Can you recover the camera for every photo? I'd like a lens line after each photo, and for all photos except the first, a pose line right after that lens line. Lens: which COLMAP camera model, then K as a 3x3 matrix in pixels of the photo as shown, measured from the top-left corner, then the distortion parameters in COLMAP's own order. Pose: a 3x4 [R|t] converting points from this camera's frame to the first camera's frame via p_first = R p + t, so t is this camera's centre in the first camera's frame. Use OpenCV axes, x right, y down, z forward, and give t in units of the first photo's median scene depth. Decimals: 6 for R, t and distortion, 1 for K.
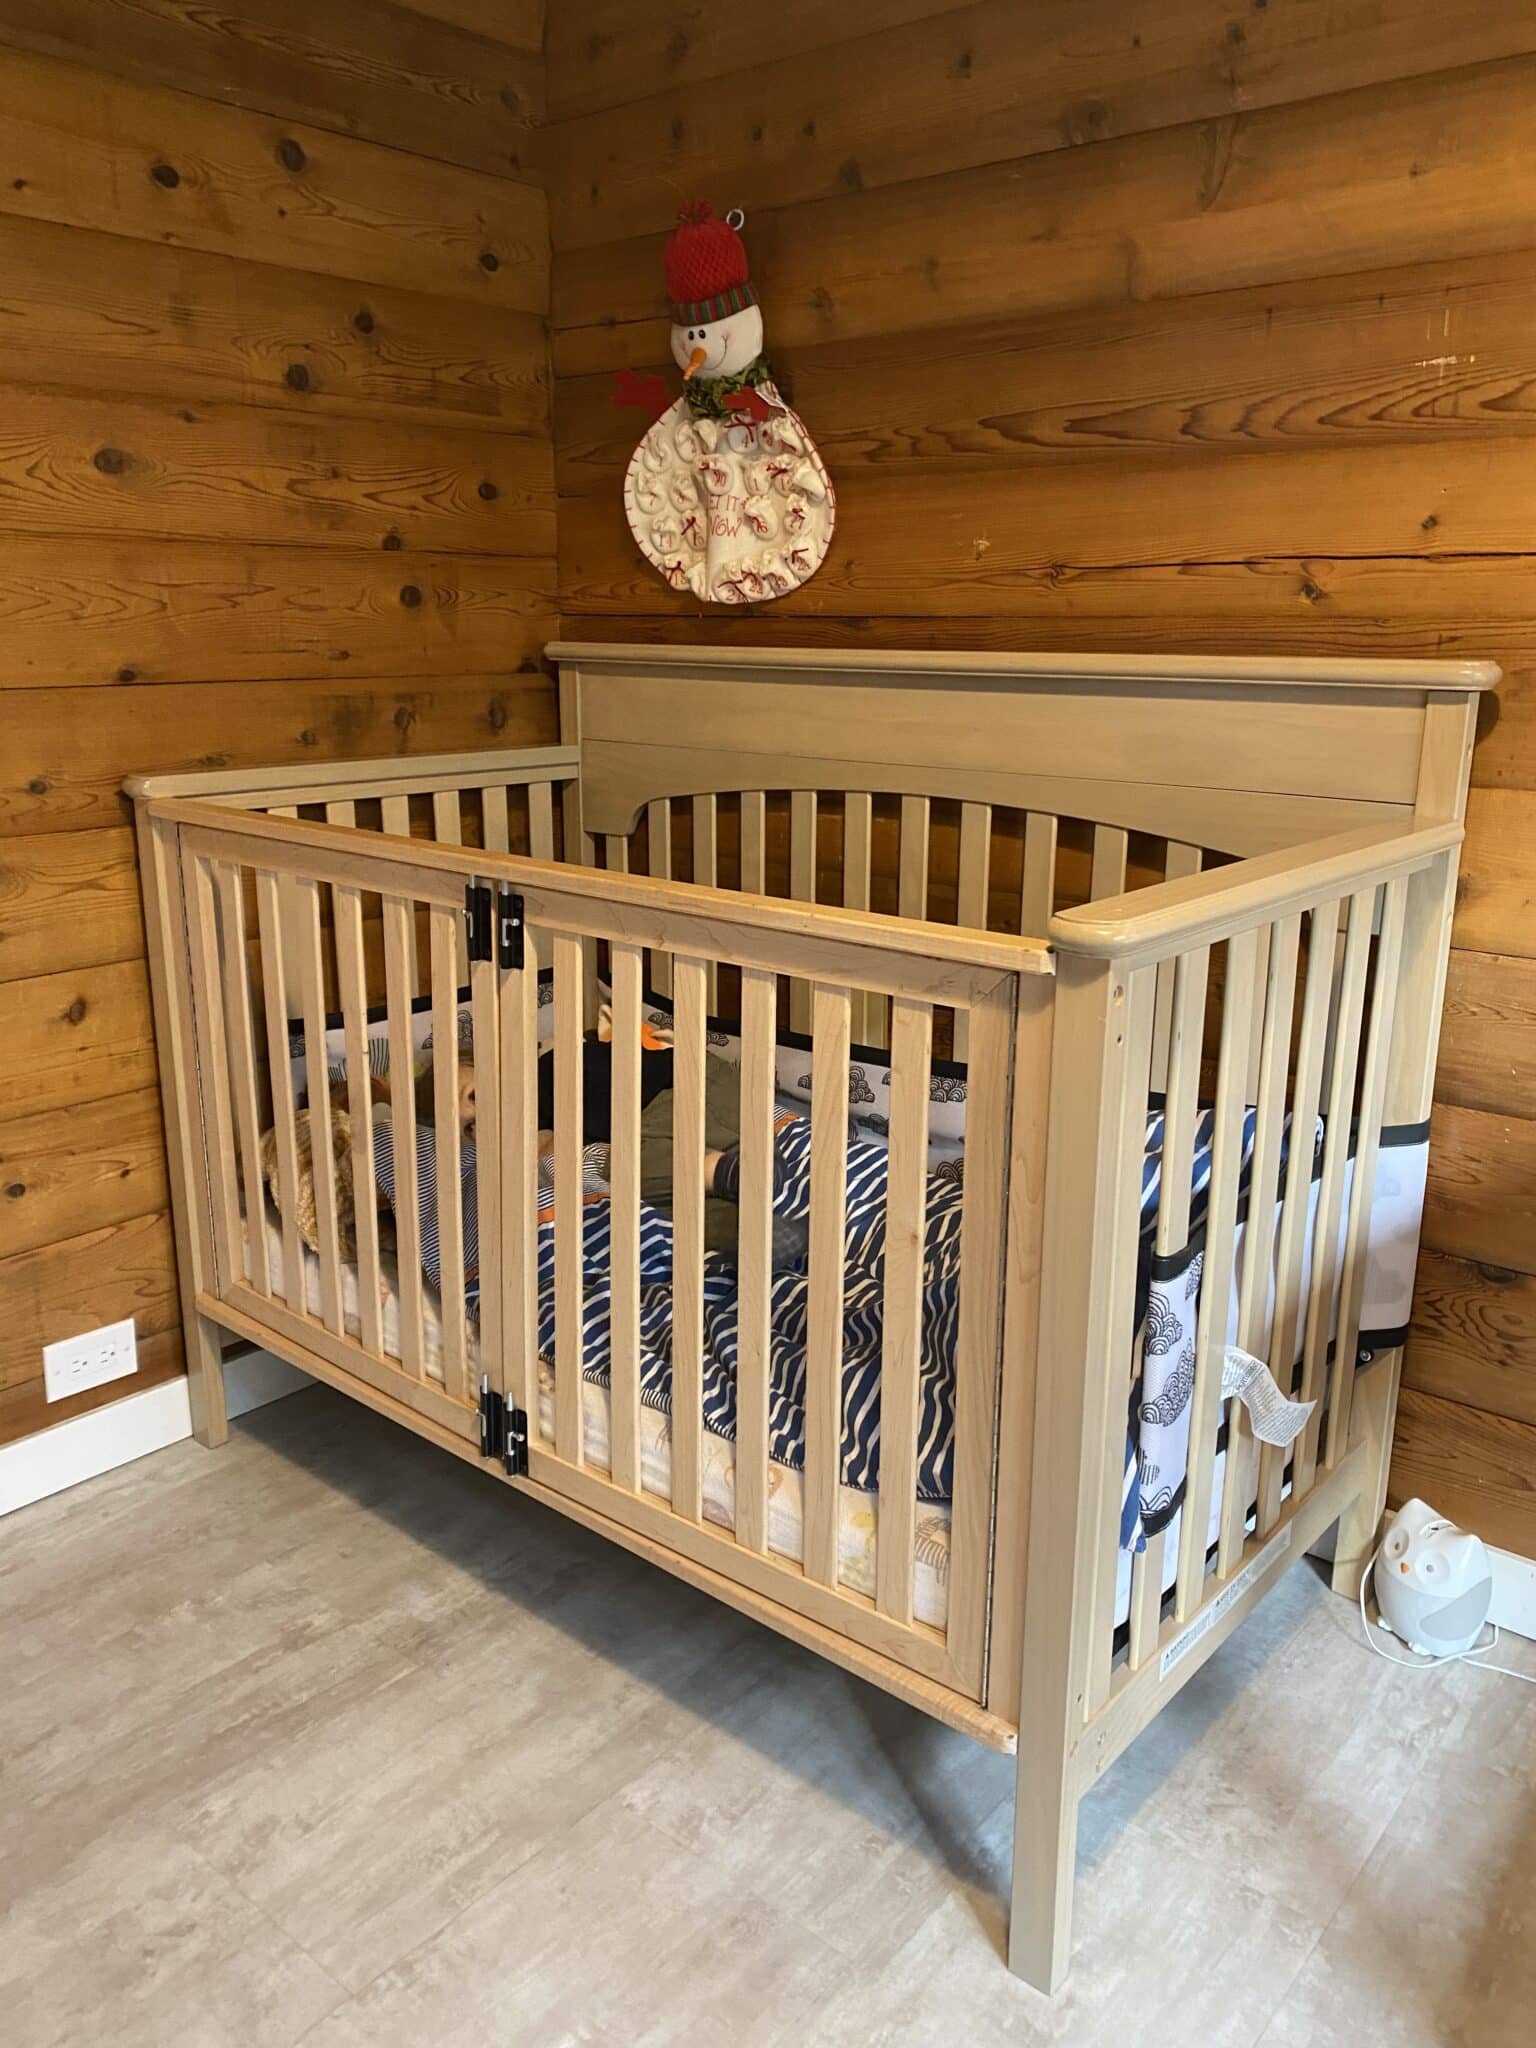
lens RADIAL K [[1524.4, 0, 768.0], [0, 1524.4, 1024.0], [0, 0, 1]] dist [0.044342, -0.041747]
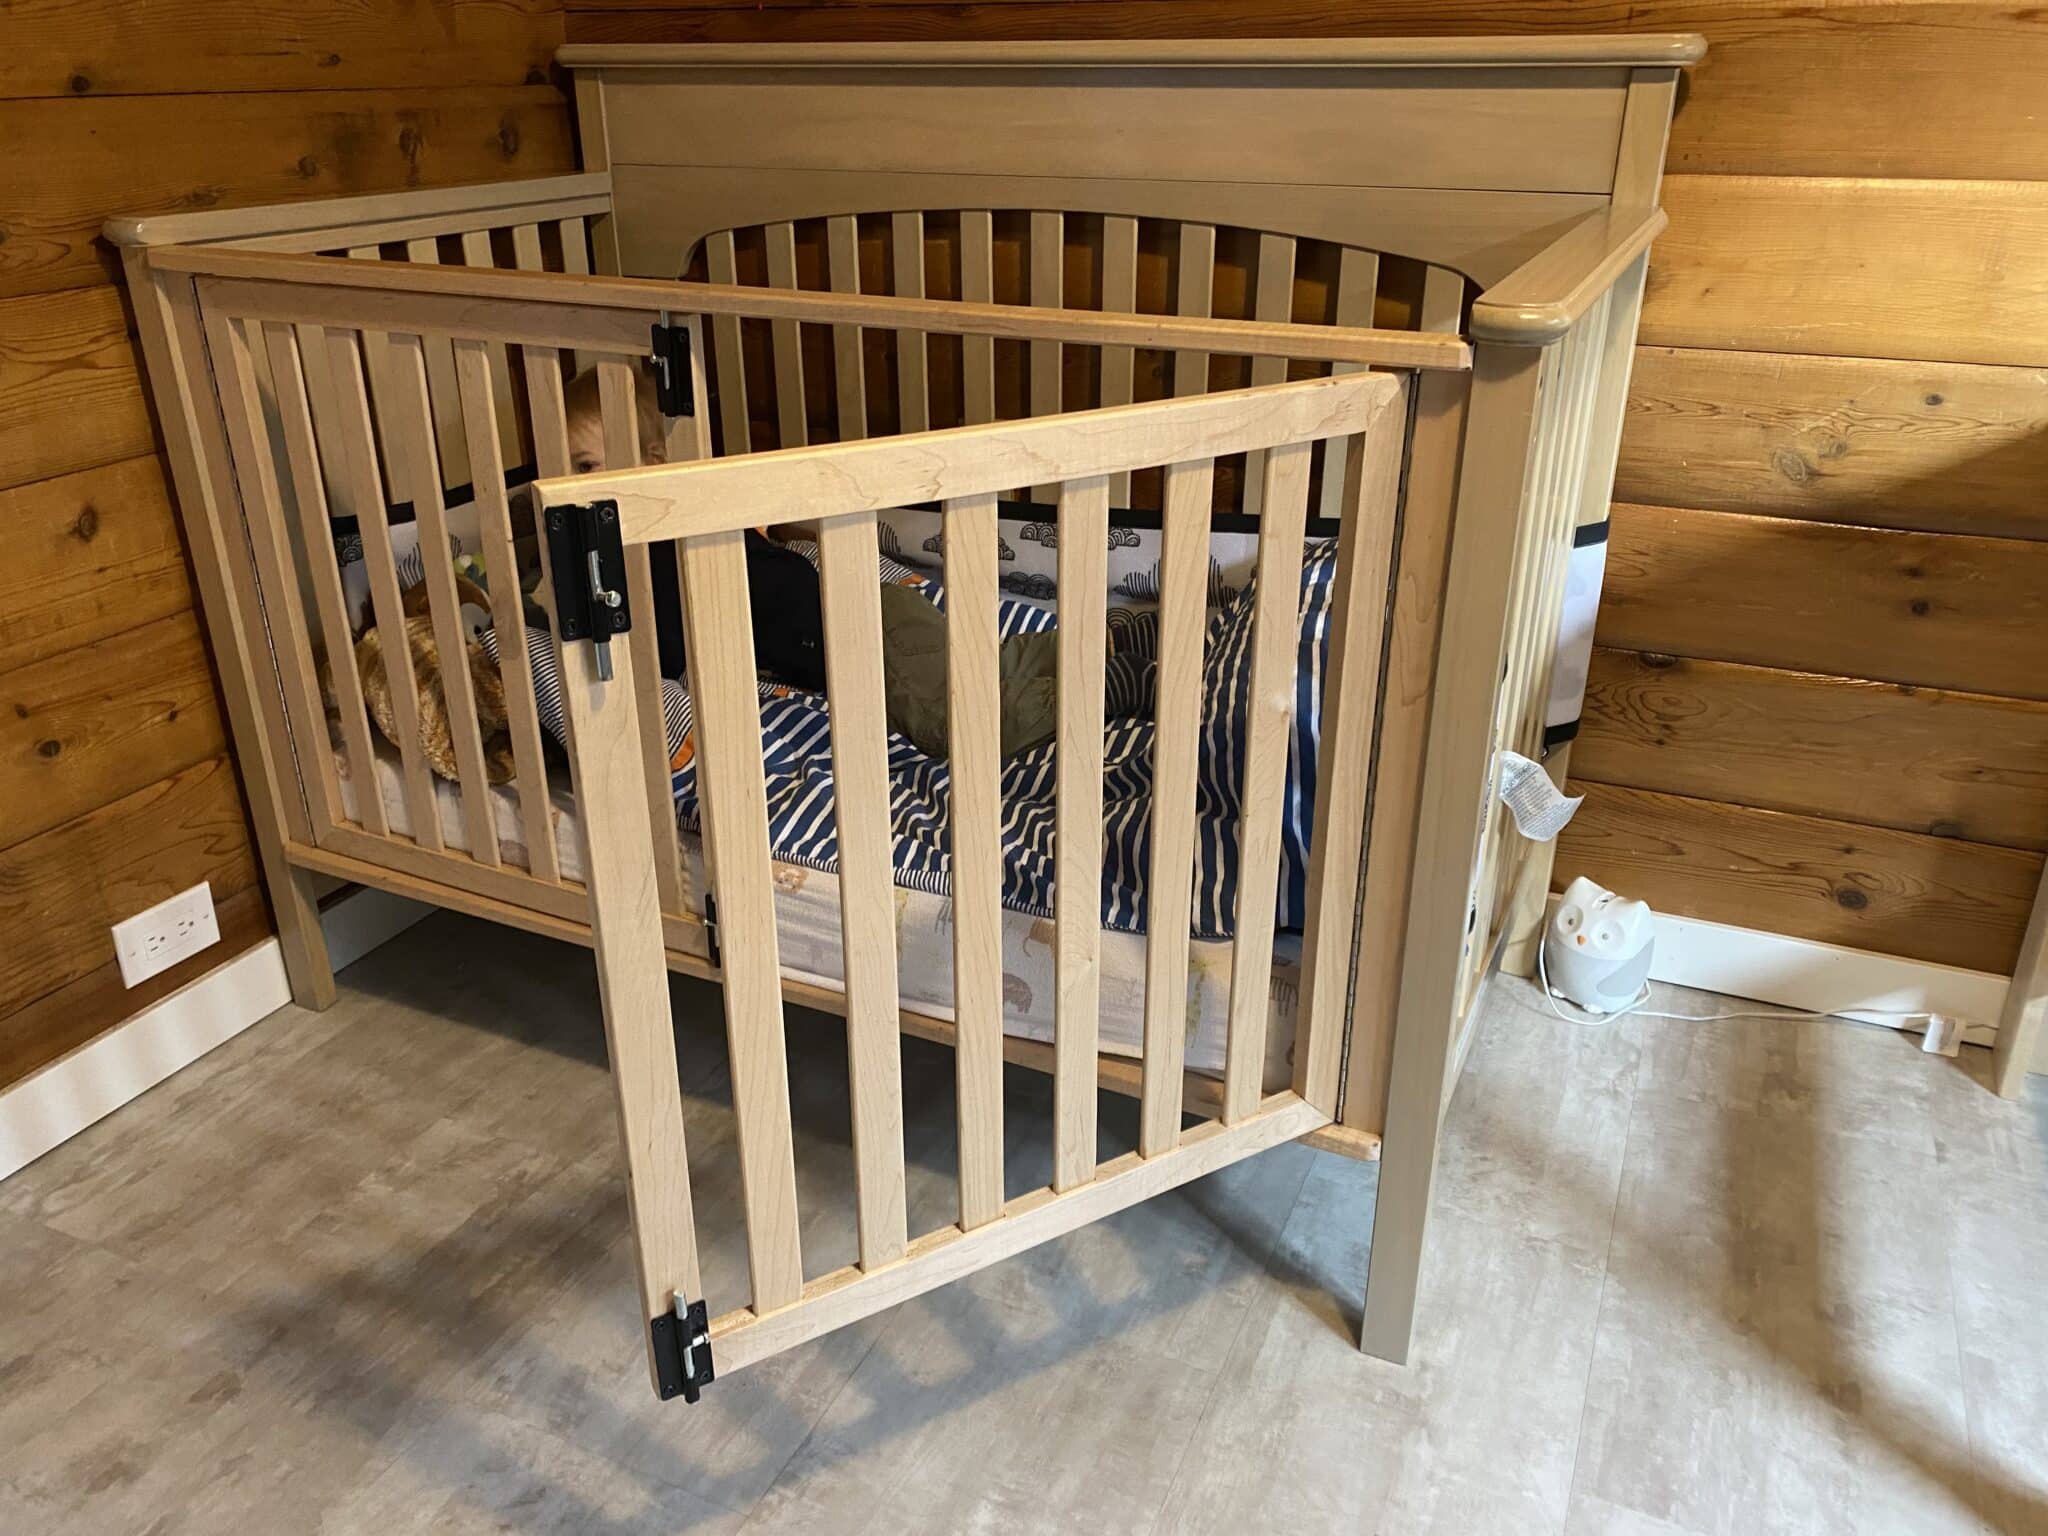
lens RADIAL K [[1541.4, 0, 1024.0], [0, 1541.4, 768.0], [0, 0, 1]] dist [0.000353, 0.007921]
pose [[0.965026, -0.119016, 0.233583, -0.187000], [0.076839, 0.980287, 0.182026, 0.008170], [-0.250642, -0.157711, 0.955147, 0.078466]]
